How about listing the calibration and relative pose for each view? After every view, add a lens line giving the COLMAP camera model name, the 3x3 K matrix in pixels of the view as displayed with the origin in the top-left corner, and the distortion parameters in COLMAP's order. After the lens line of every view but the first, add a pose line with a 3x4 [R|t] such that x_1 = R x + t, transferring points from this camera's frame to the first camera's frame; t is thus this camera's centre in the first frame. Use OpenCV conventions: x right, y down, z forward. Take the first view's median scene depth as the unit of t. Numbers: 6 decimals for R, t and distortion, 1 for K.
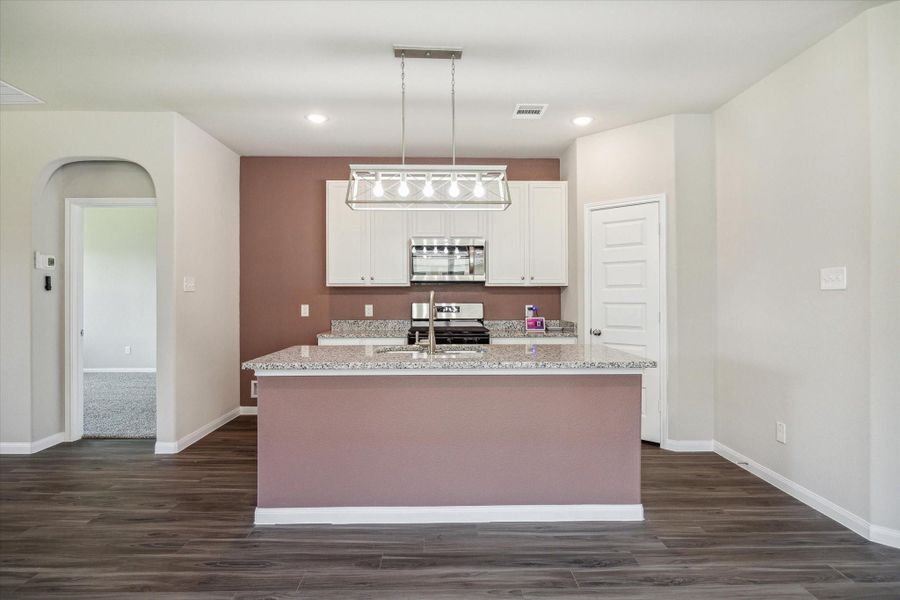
lens RADIAL K [[474.0, 0, 450.0], [0, 474.0, 300.0], [0, 0, 1]] dist [-0.002810, -0.000648]
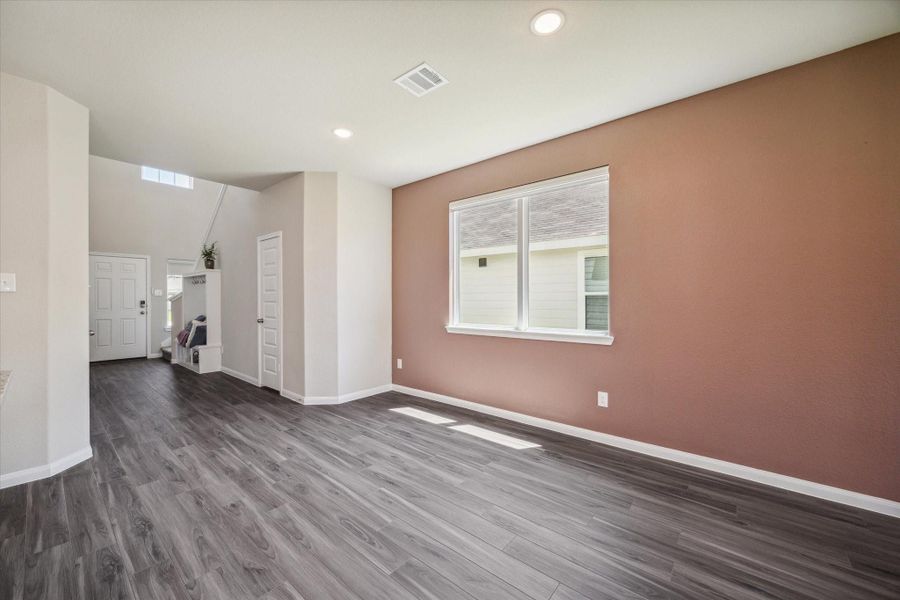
lens RADIAL K [[348.9, 0, 449.1], [0, 348.9, 297.5], [0, 0, 1]] dist [-0.000867, -0.000066]
pose [[-0.751729, 0.004533, 0.659456, -0.587580], [0.006638, 0.999978, 0.000693, -0.002534], [-0.659438, 0.004898, -0.751743, 0.899727]]
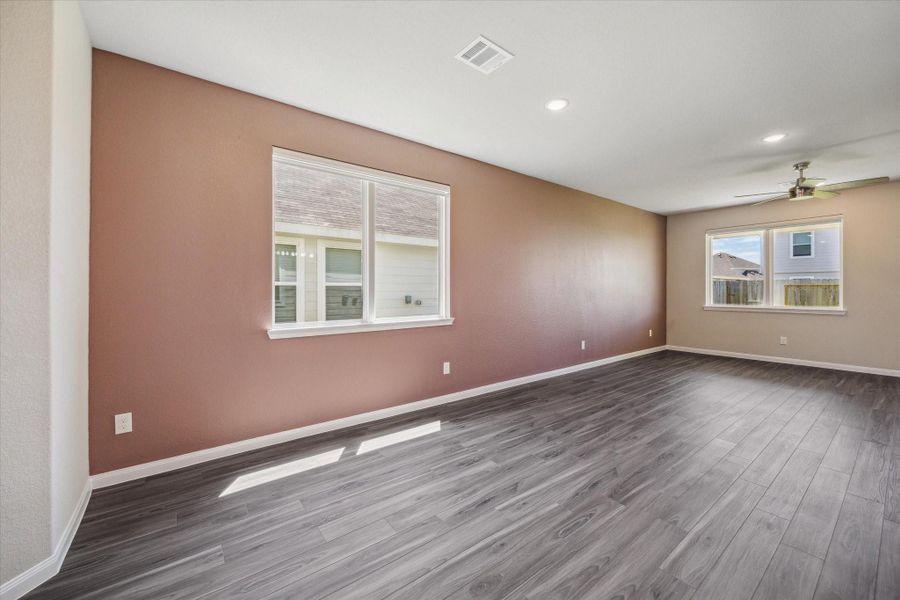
lens RADIAL K [[355.3, 0, 454.3], [0, 355.3, 288.5], [0, 0, 1]] dist [-0.000731, -0.000041]
pose [[-0.799926, -0.000735, -0.600098, 0.624114], [-0.002608, 0.999994, 0.002252, -0.000467], [0.600093, 0.003366, -0.799923, 0.912431]]
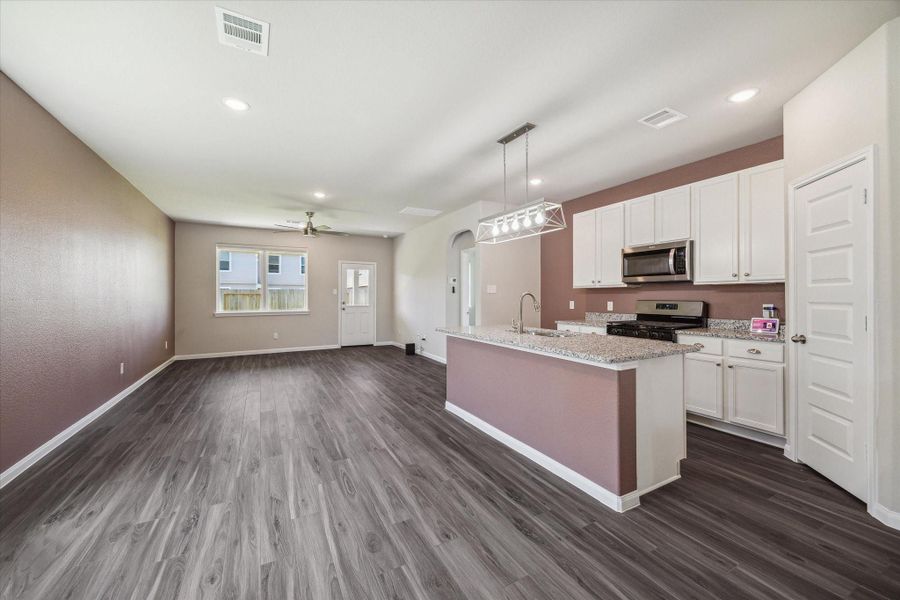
lens RADIAL K [[348.9, 0, 449.1], [0, 348.9, 297.5], [0, 0, 1]] dist [-0.000867, -0.000066]
pose [[0.459000, 0.001853, -0.888434, 0.905928], [-0.002446, 0.999997, 0.000822, -0.001891], [0.888433, 0.001796, 0.459003, 0.321574]]
